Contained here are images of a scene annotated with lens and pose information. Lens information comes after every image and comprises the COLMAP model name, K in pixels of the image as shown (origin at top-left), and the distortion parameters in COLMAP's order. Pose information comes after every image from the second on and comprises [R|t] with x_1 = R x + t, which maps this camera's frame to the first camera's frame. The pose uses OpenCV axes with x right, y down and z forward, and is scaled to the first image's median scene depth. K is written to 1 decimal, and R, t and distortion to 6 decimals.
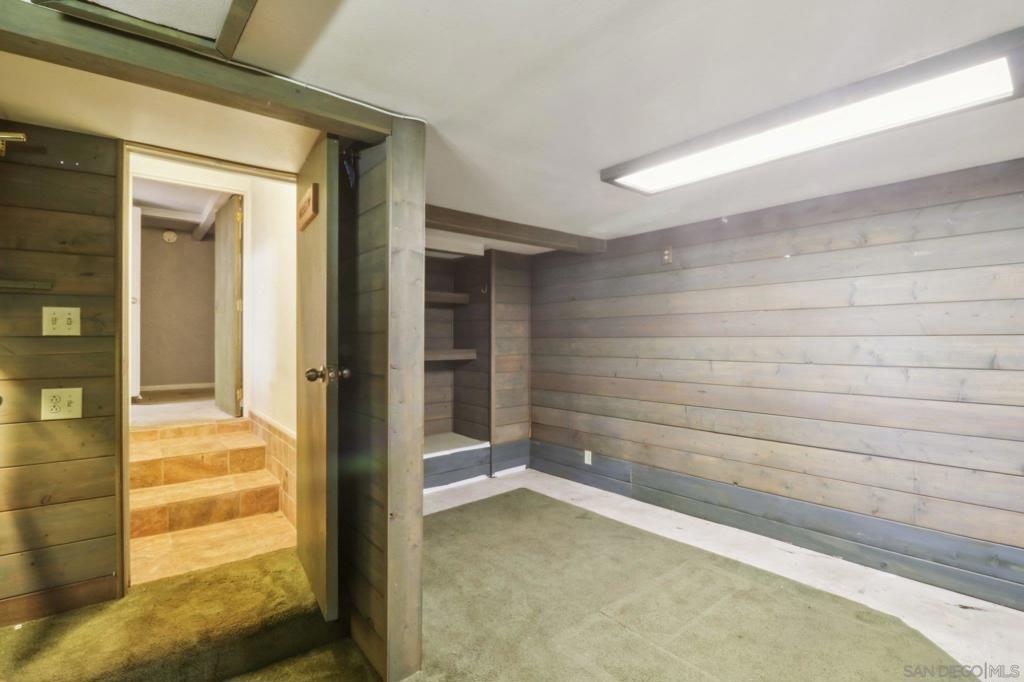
lens RADIAL K [[475.9, 0, 506.0], [0, 475.9, 334.2], [0, 0, 1]] dist [0.003403, -0.014100]
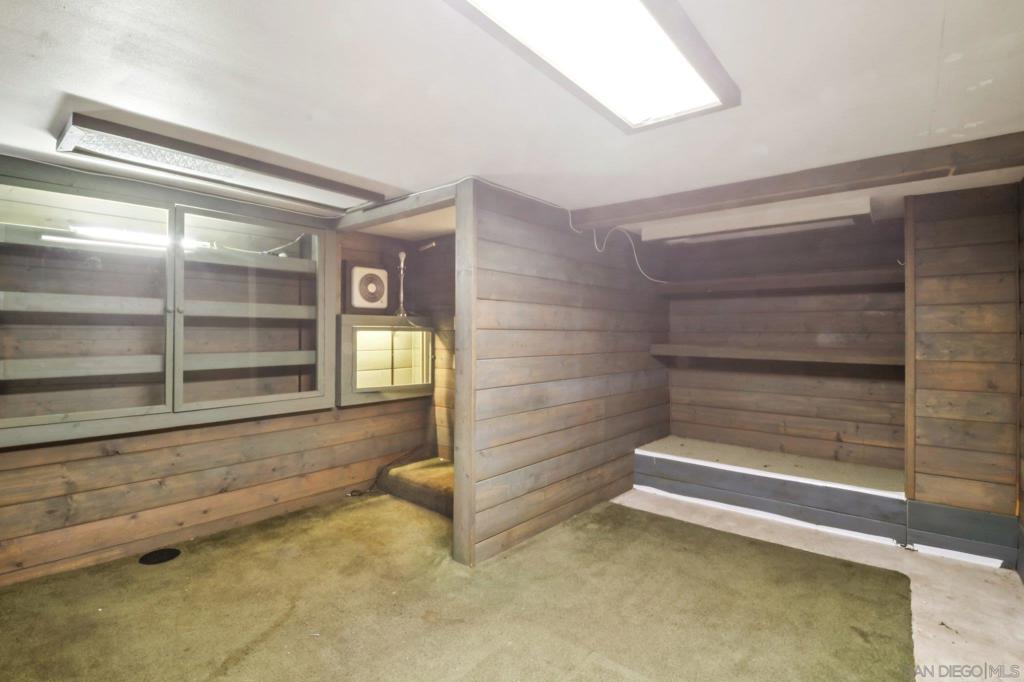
lens RADIAL K [[475.9, 0, 506.0], [0, 475.9, 334.2], [0, 0, 1]] dist [0.003403, -0.014100]
pose [[0.182929, 0.004520, -0.983116, 0.529799], [0.002692, 0.999983, 0.005098, 0.004534], [0.983122, -0.003579, 0.182914, 0.366305]]
